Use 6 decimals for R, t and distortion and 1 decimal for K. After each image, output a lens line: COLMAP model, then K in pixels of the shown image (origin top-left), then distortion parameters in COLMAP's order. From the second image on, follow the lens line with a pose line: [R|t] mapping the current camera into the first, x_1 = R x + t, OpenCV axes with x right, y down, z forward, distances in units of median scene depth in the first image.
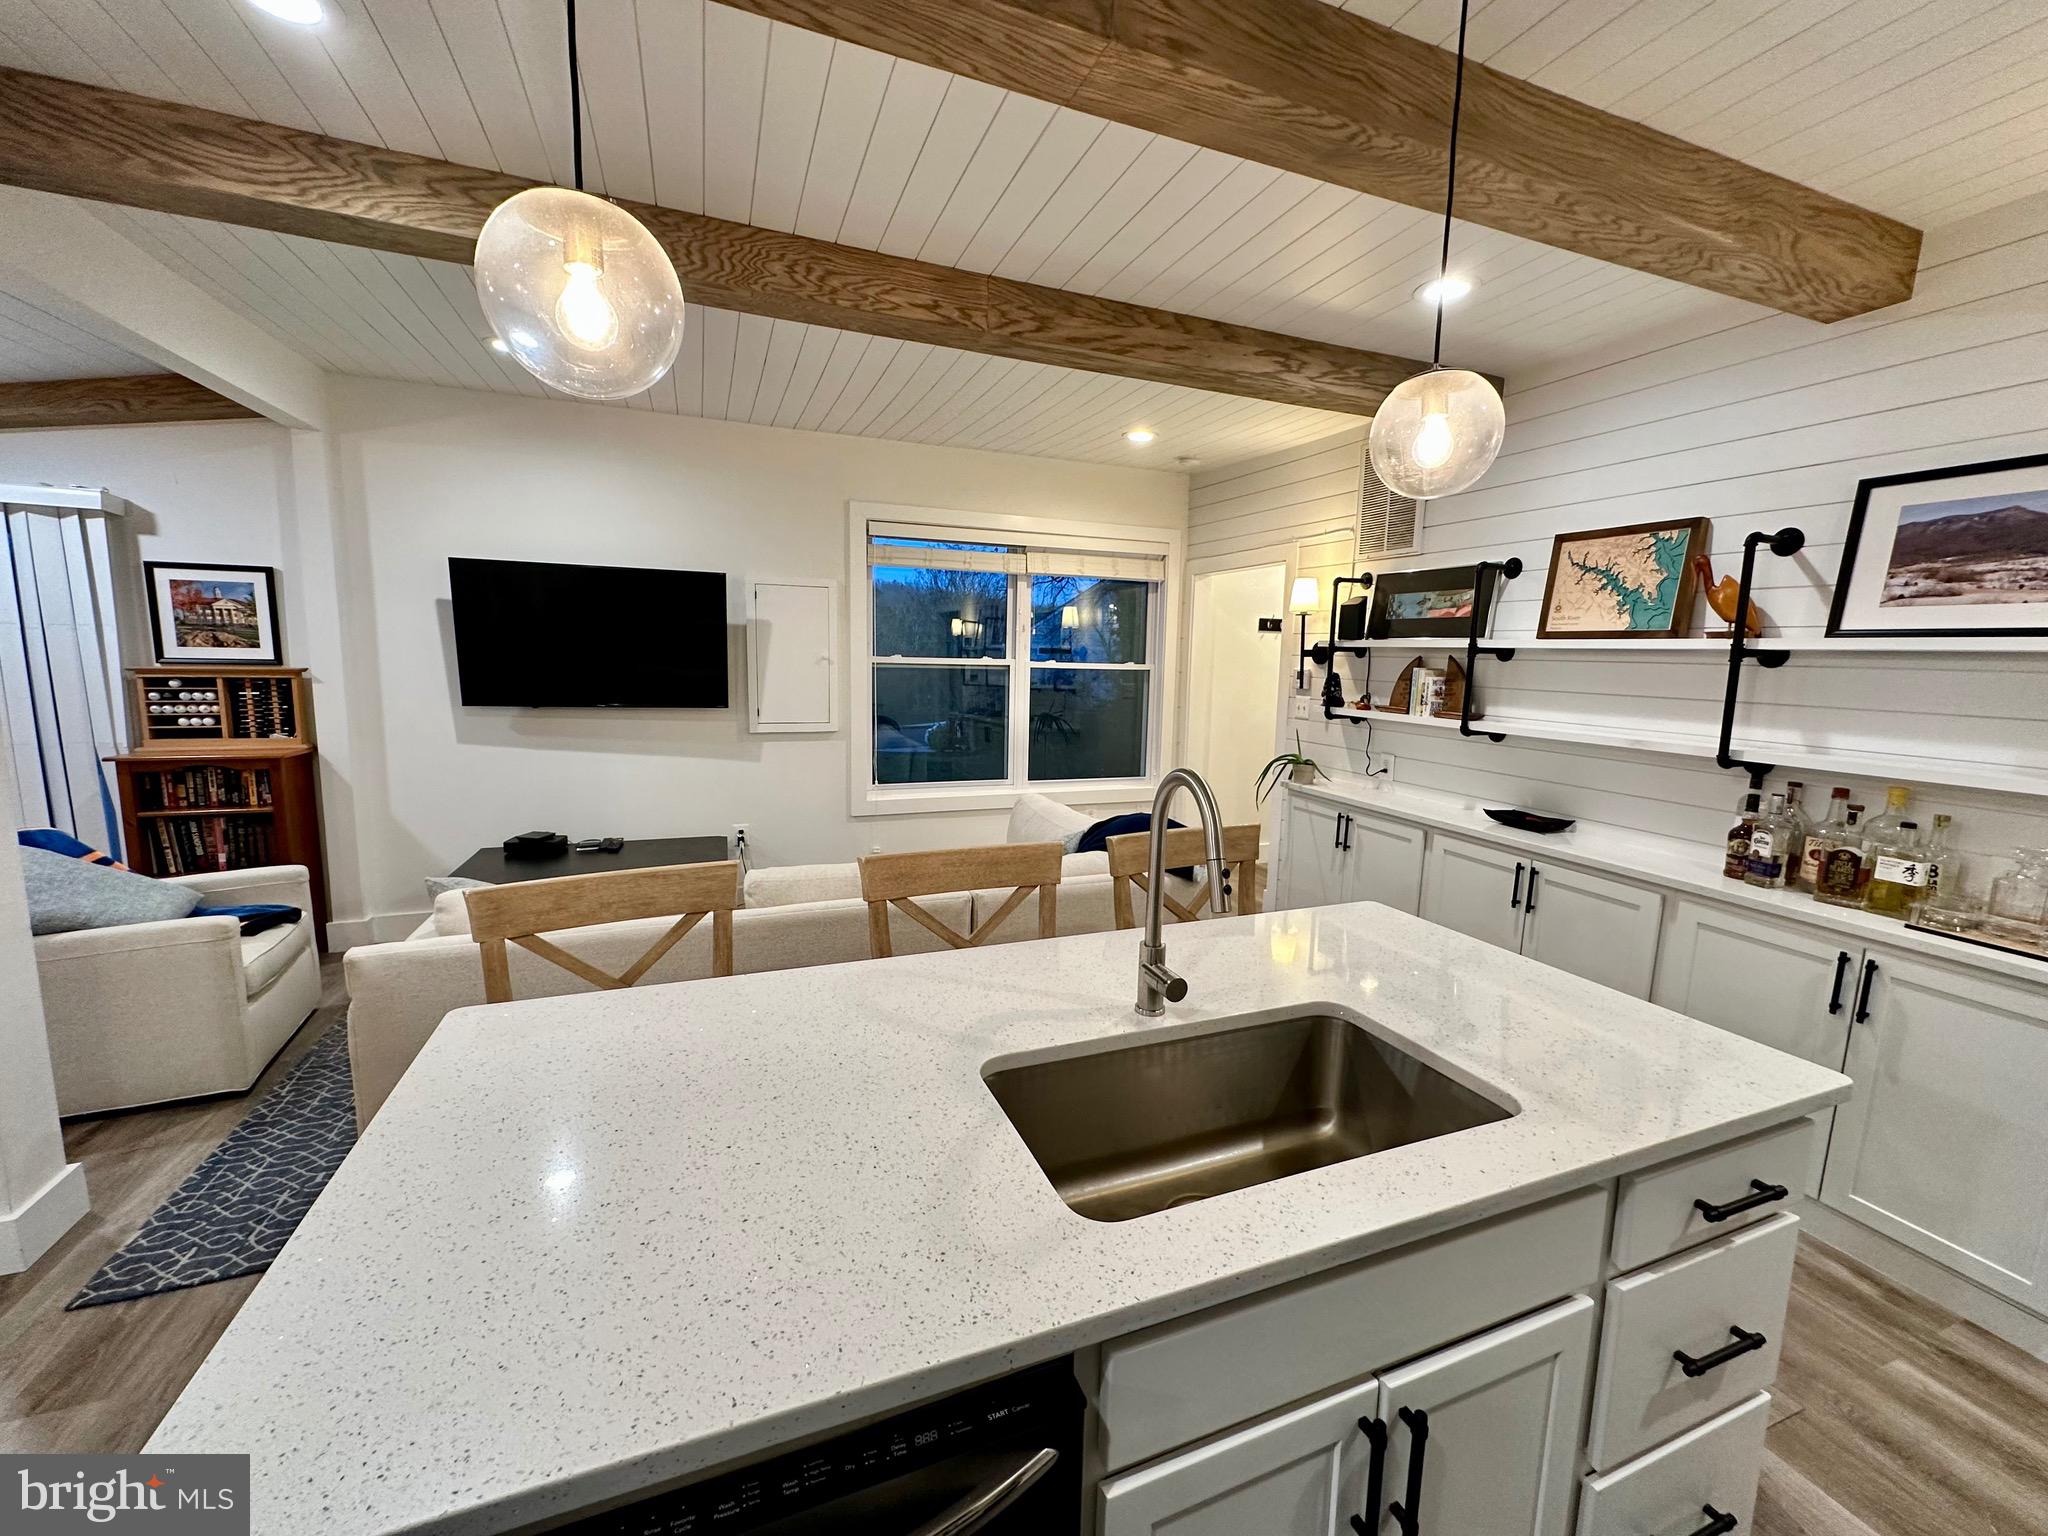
lens RADIAL K [[817.3, 0, 1024.8], [0, 817.3, 765.6], [0, 0, 1]] dist [-0.002340, 0.000517]
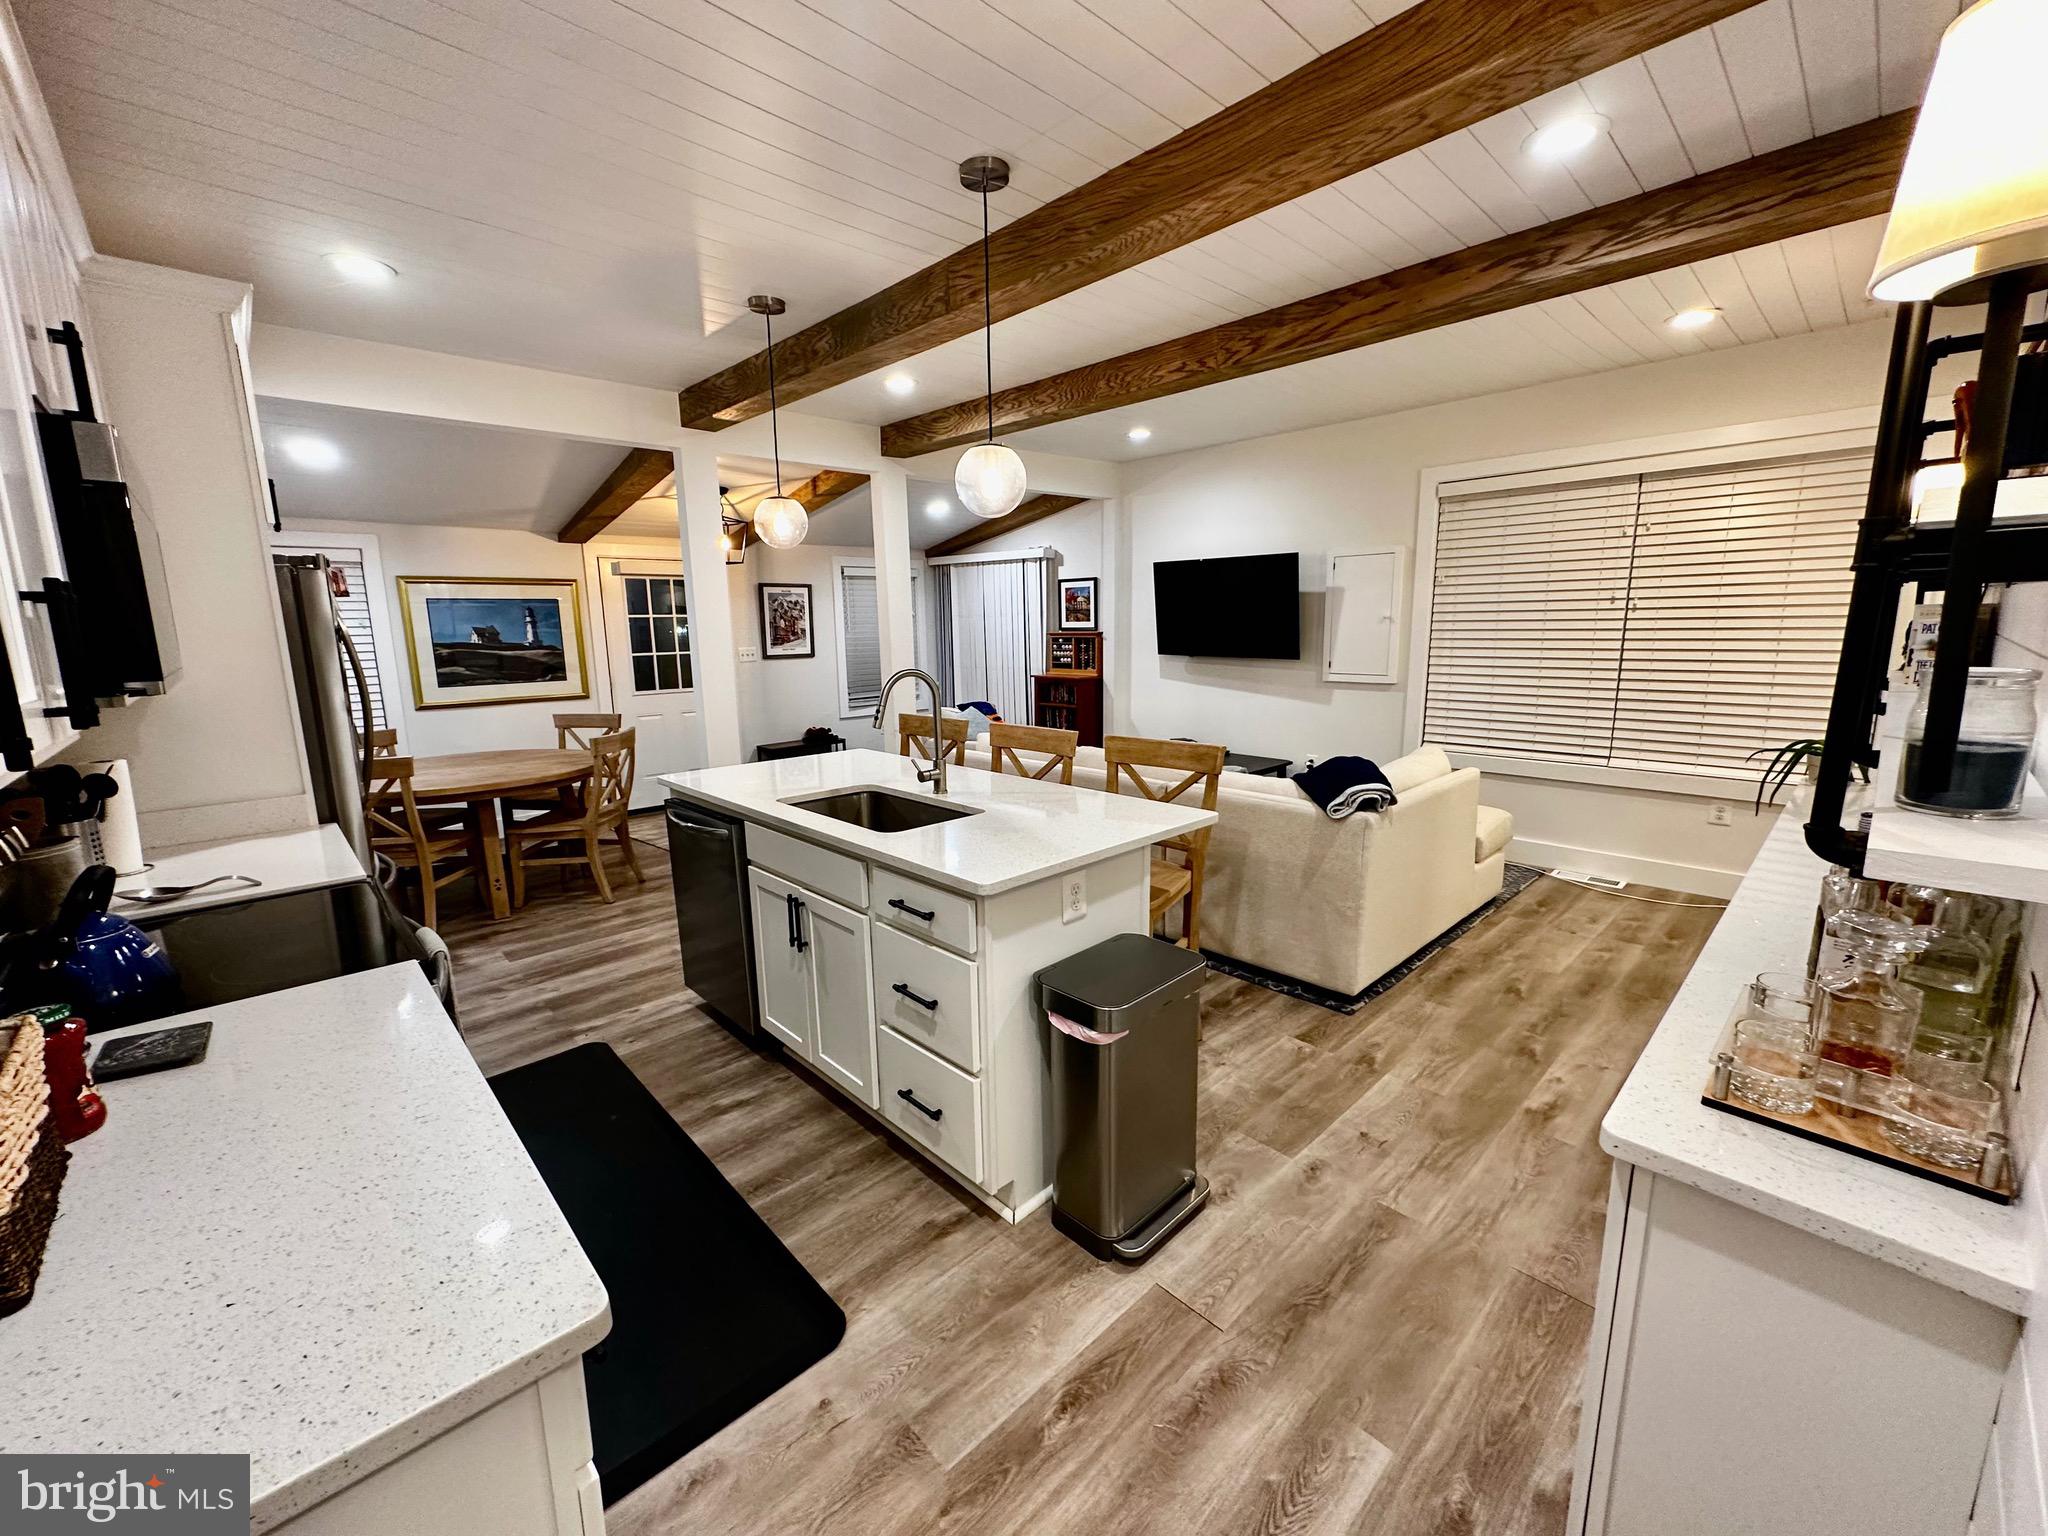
lens RADIAL K [[817.3, 0, 1024.8], [0, 817.3, 765.6], [0, 0, 1]] dist [-0.002340, 0.000517]
pose [[0.379467, 0.135229, -0.915269, 0.951154], [-0.097712, 0.989586, 0.105698, -0.000205], [0.920031, 0.049323, 0.388729, 0.186816]]
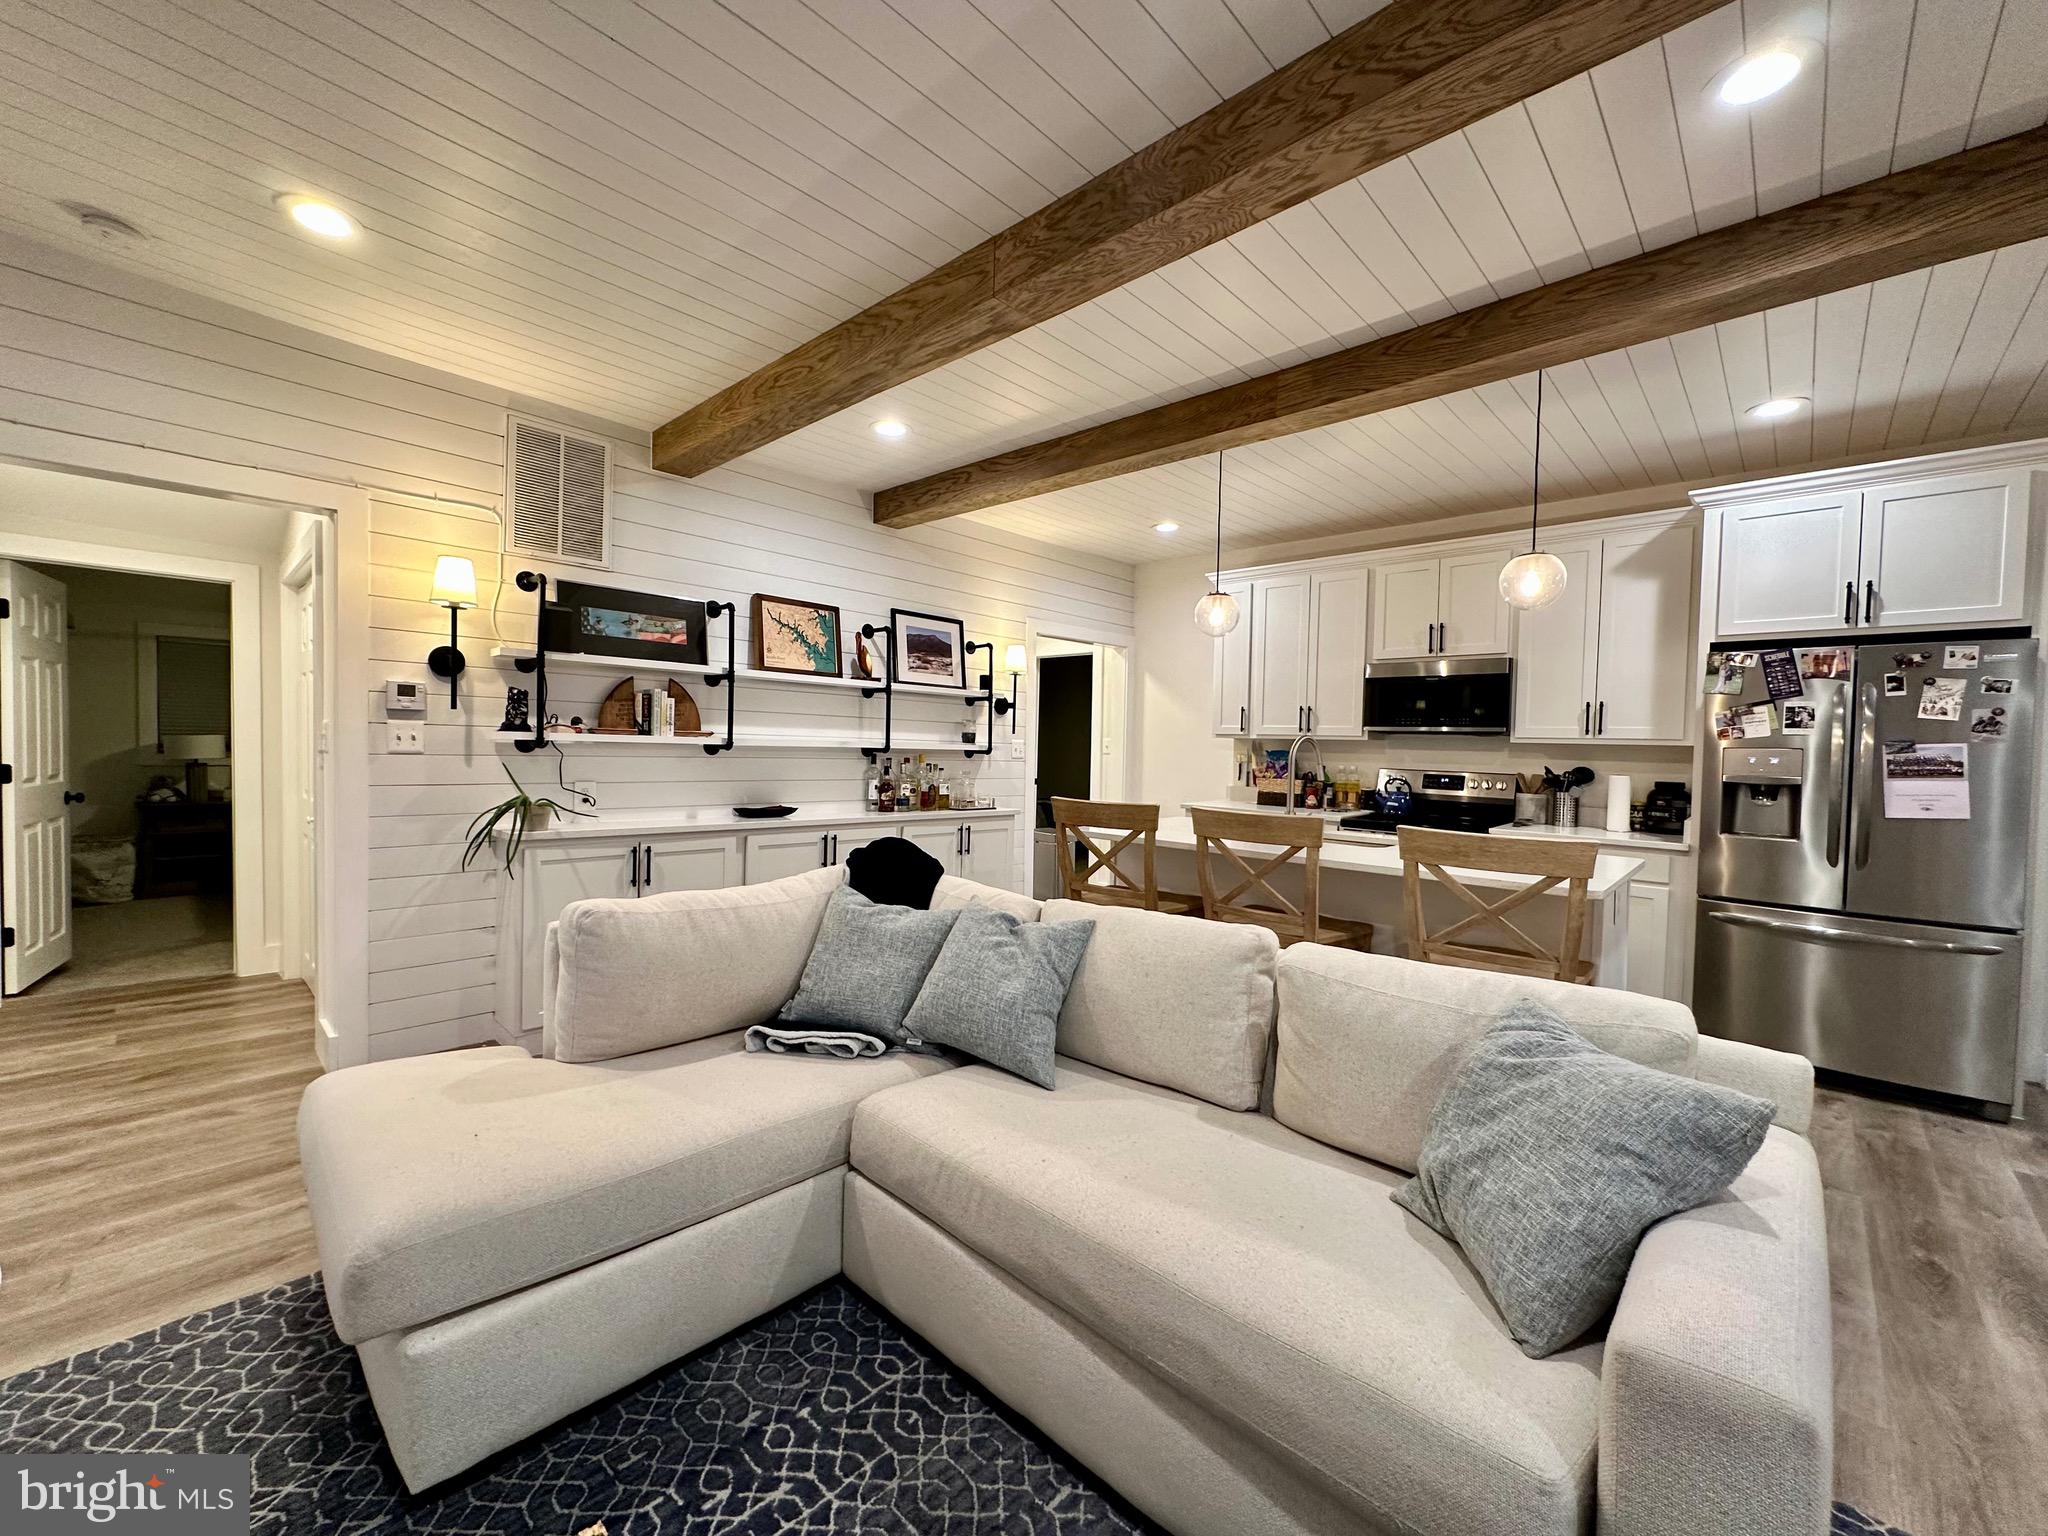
lens RADIAL K [[817.3, 0, 1024.8], [0, 817.3, 765.6], [0, 0, 1]] dist [-0.002340, 0.000517]
pose [[-0.428321, -0.055473, 0.901922, -0.756679], [0.089792, 0.990561, 0.103567, -0.106321], [-0.899154, 0.125345, -0.419298, 1.221673]]
